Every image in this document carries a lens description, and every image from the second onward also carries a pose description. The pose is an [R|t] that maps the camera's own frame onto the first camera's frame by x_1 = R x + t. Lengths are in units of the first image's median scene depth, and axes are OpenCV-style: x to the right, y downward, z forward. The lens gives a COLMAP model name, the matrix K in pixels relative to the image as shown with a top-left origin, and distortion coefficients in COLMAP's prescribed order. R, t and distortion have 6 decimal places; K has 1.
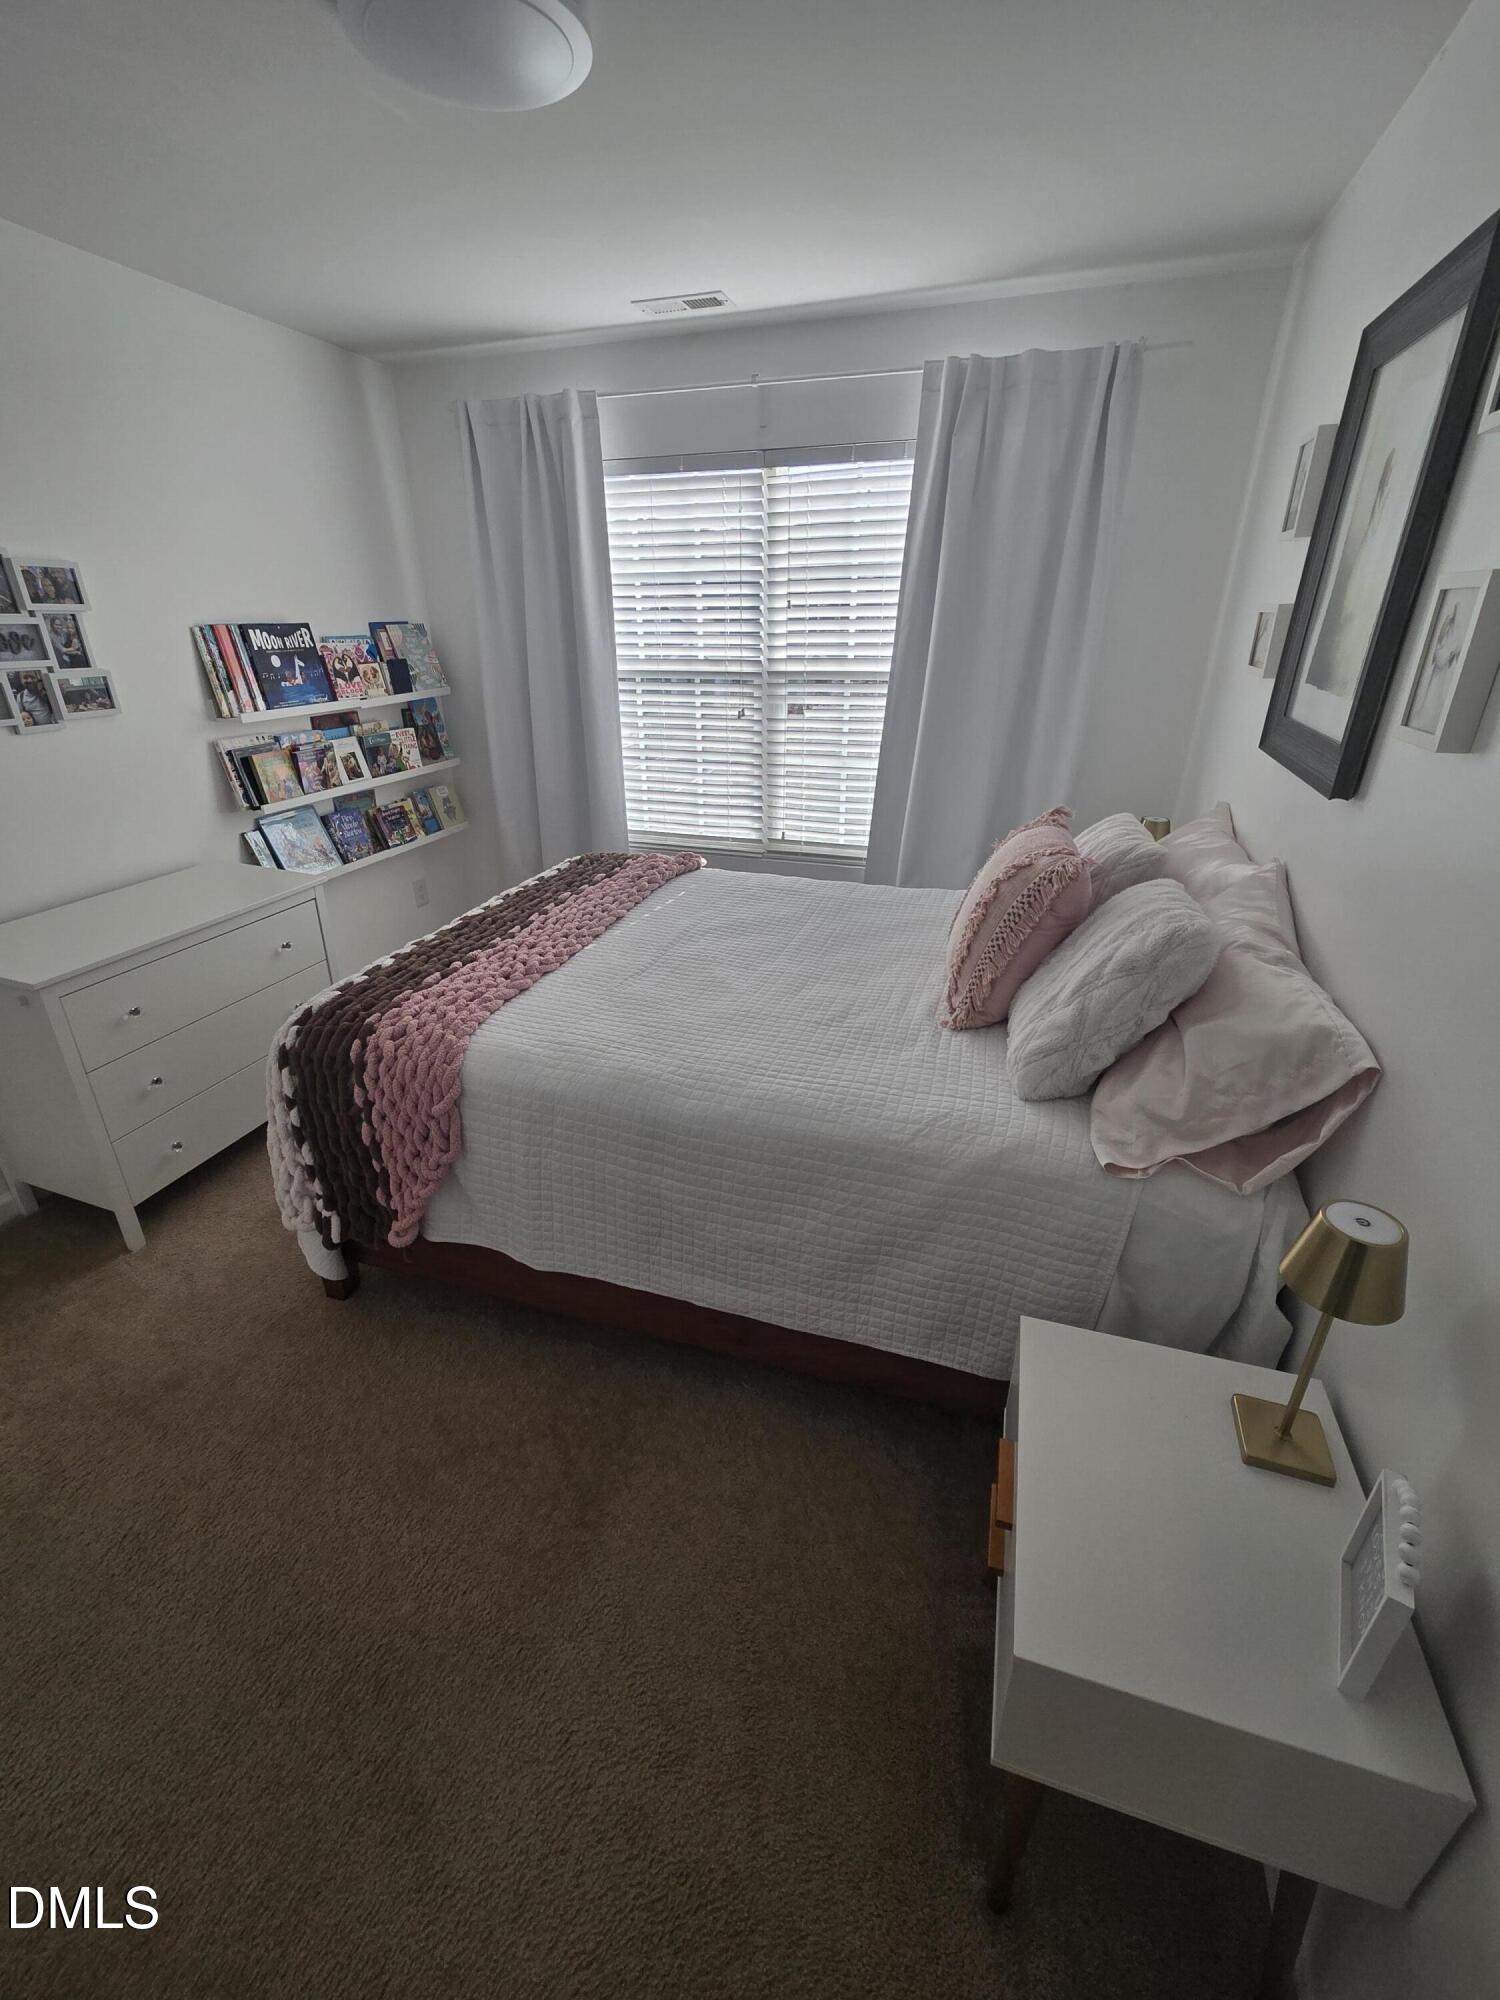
lens RADIAL K [[826.8, 0, 739.1], [0, 826.8, 993.4], [0, 0, 1]] dist [-0.003532, 0.000375]
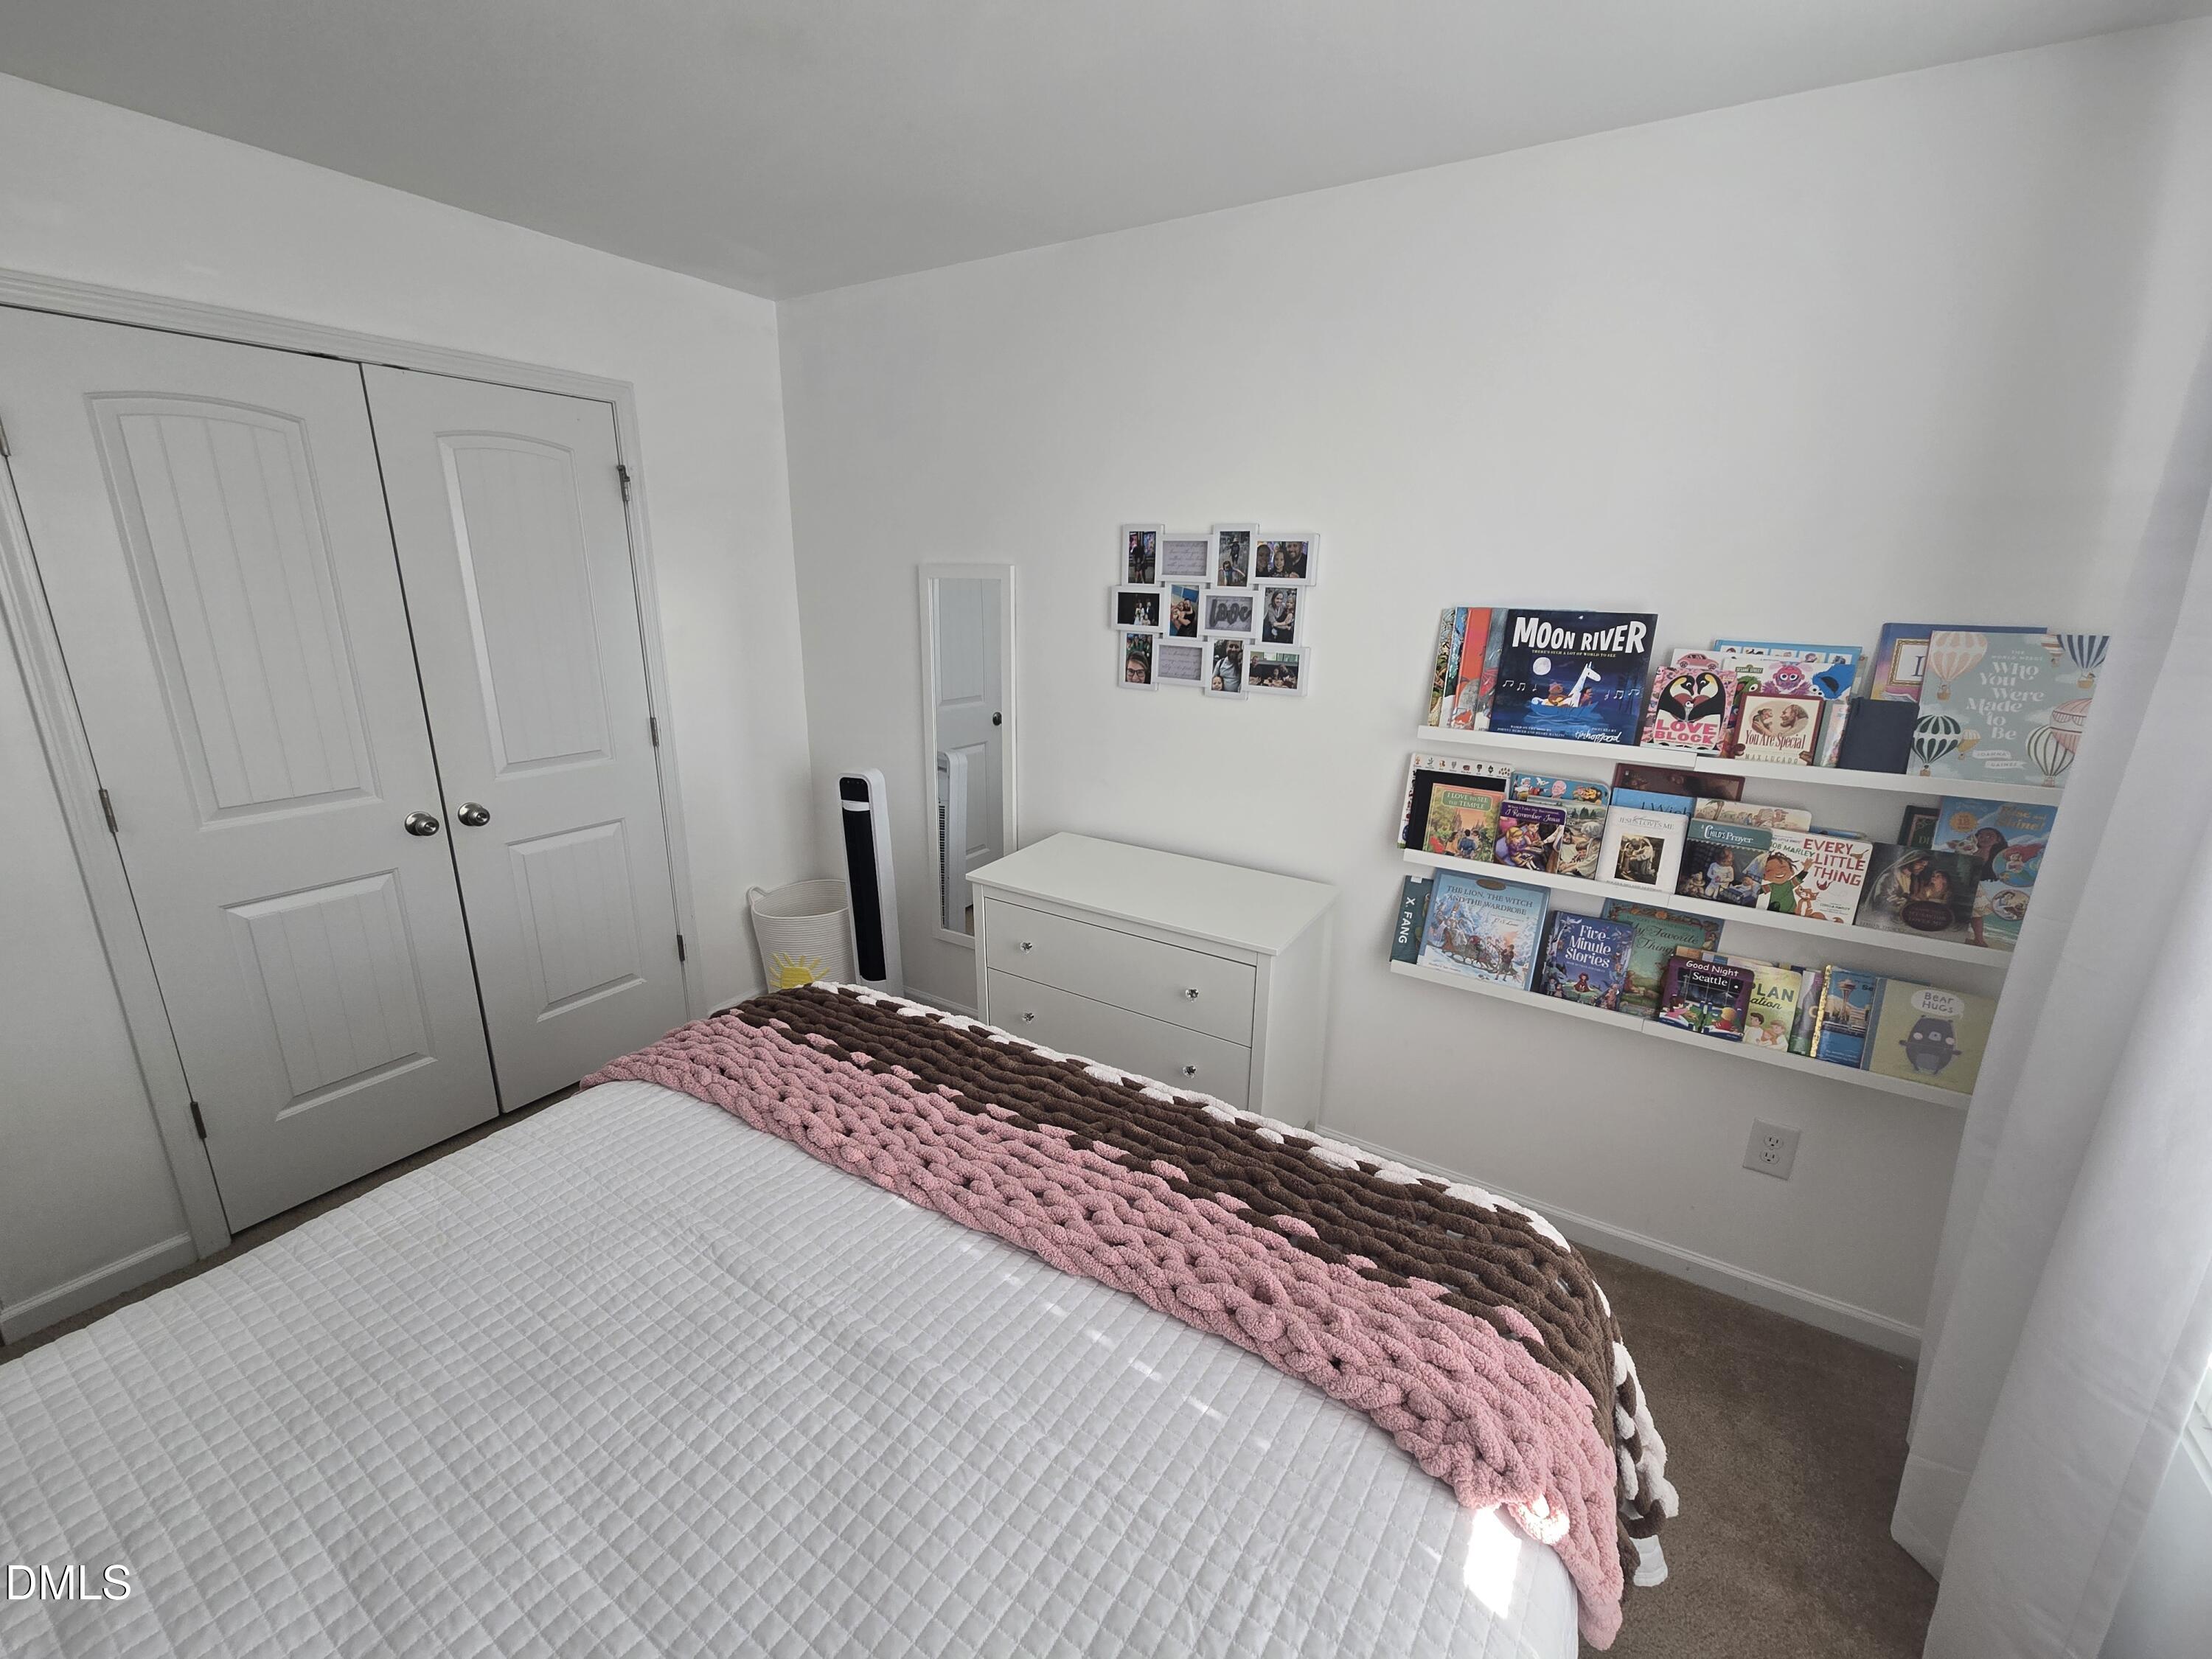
lens RADIAL K [[914.5, 0, 1107.8], [0, 914.5, 821.9], [0, 0, 1]] dist [-0.003532, 0.000375]
pose [[-0.243090, 0.251175, -0.936919, 0.210547], [-0.422873, 0.841834, 0.335402, -0.405168], [0.872975, 0.477731, -0.098427, 0.854046]]
